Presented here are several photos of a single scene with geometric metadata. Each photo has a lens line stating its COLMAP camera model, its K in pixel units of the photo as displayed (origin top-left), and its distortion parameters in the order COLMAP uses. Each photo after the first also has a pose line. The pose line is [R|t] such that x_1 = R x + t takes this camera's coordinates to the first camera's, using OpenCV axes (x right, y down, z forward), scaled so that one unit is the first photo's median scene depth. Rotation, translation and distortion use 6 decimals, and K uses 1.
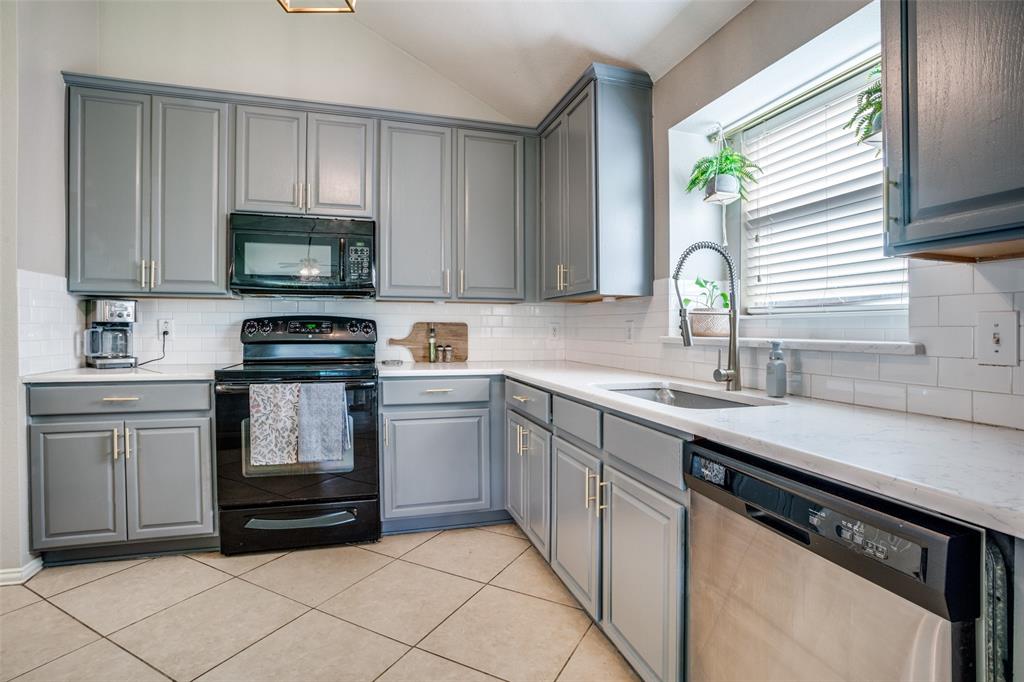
lens RADIAL K [[502.9, 0, 512.0], [0, 502.9, 333.1], [0, 0, 1]] dist [-0.026908, 0.006595]
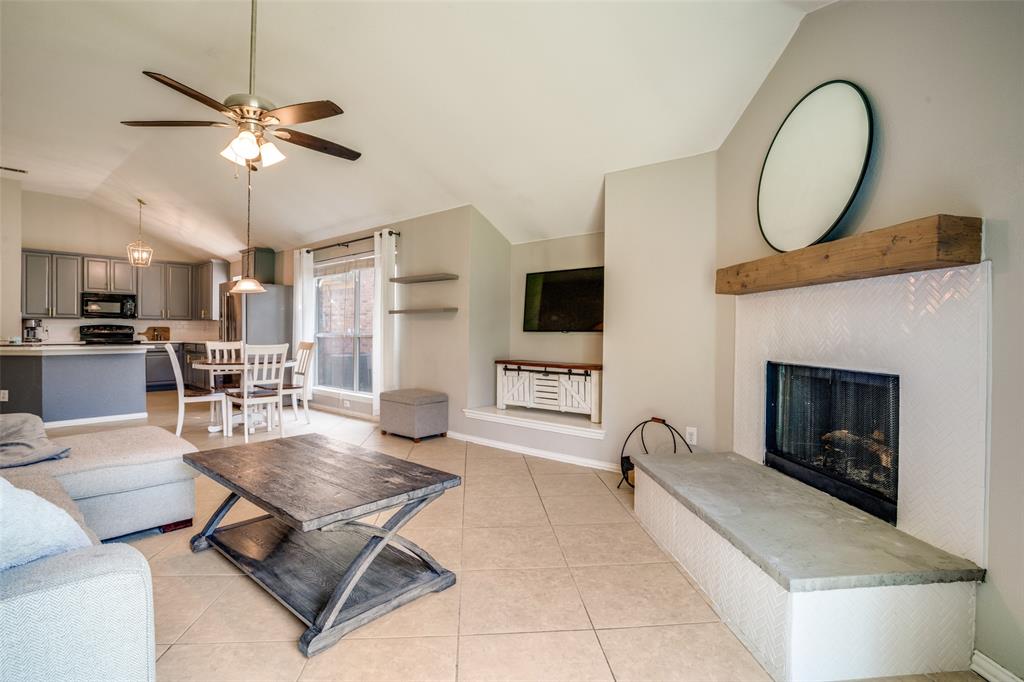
lens RADIAL K [[502.9, 0, 508.3], [0, 502.9, 326.4], [0, 0, 1]] dist [-0.026908, 0.006595]
pose [[0.857133, 0.001303, 0.515094, 0.124698], [0.010998, 0.999723, -0.020831, 0.065232], [-0.514978, 0.023520, 0.856880, -2.856134]]
